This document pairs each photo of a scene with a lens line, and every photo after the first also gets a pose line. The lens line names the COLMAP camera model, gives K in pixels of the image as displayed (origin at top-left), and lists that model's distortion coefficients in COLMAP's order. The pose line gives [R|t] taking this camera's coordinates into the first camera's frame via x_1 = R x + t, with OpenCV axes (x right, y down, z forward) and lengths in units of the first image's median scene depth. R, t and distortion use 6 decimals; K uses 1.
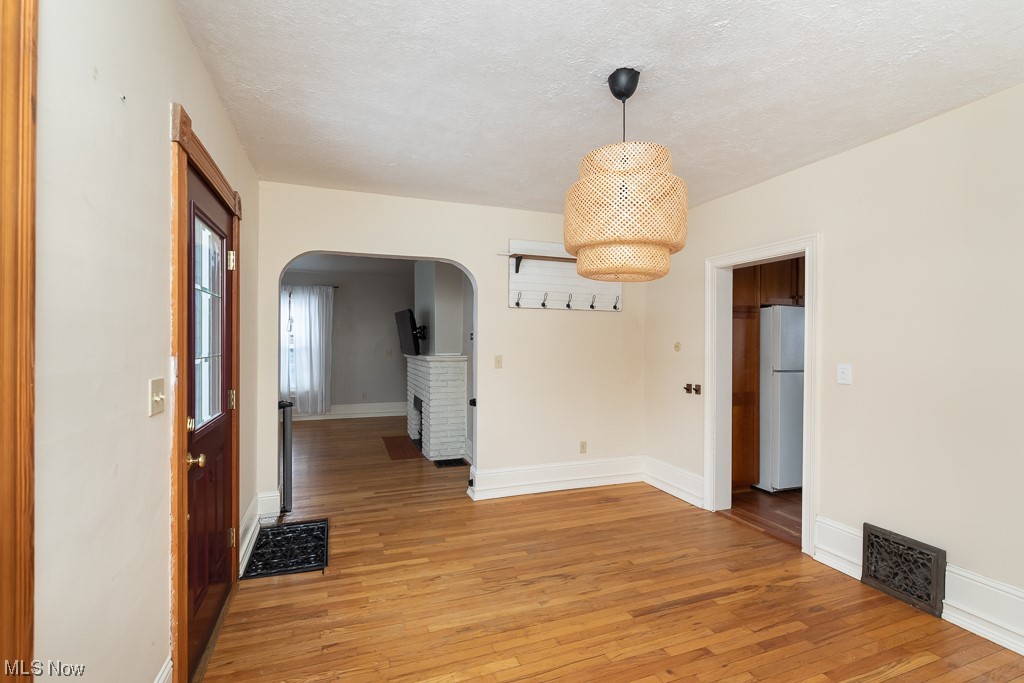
lens RADIAL K [[444.4, 0, 507.0], [0, 444.4, 343.2], [0, 0, 1]] dist [0.001404, 0.000051]
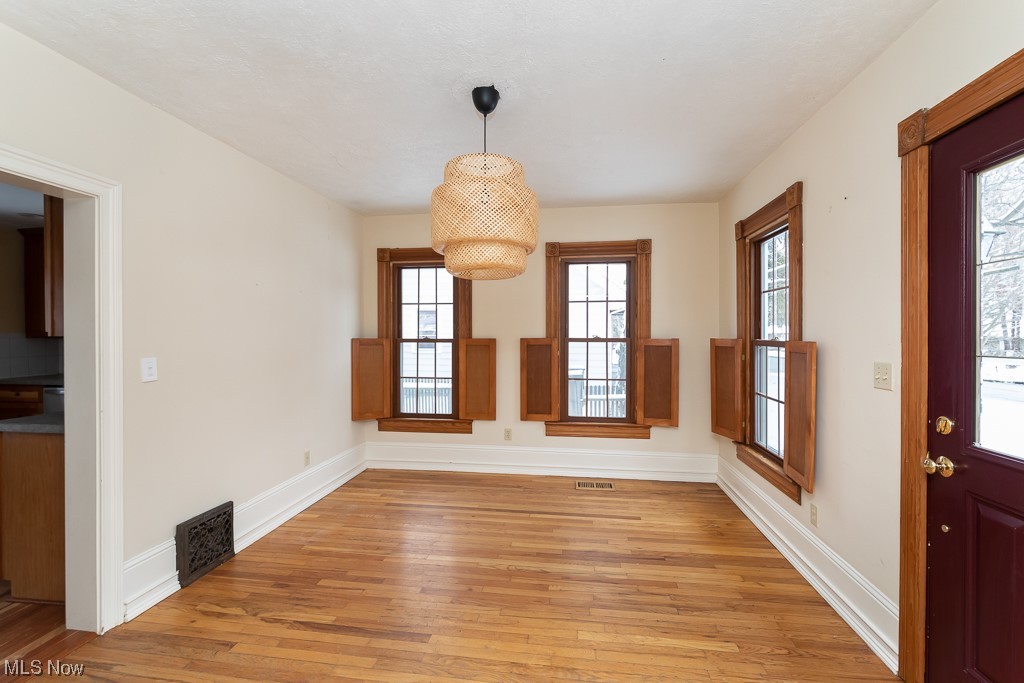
lens RADIAL K [[444.4, 0, 512.4], [0, 444.4, 334.6], [0, 0, 1]] dist [0.001404, 0.000051]
pose [[-0.875769, -0.004156, 0.482713, -0.303894], [-0.000796, 0.999974, 0.007164, -0.004570], [-0.482731, 0.005889, -0.875749, 1.747051]]
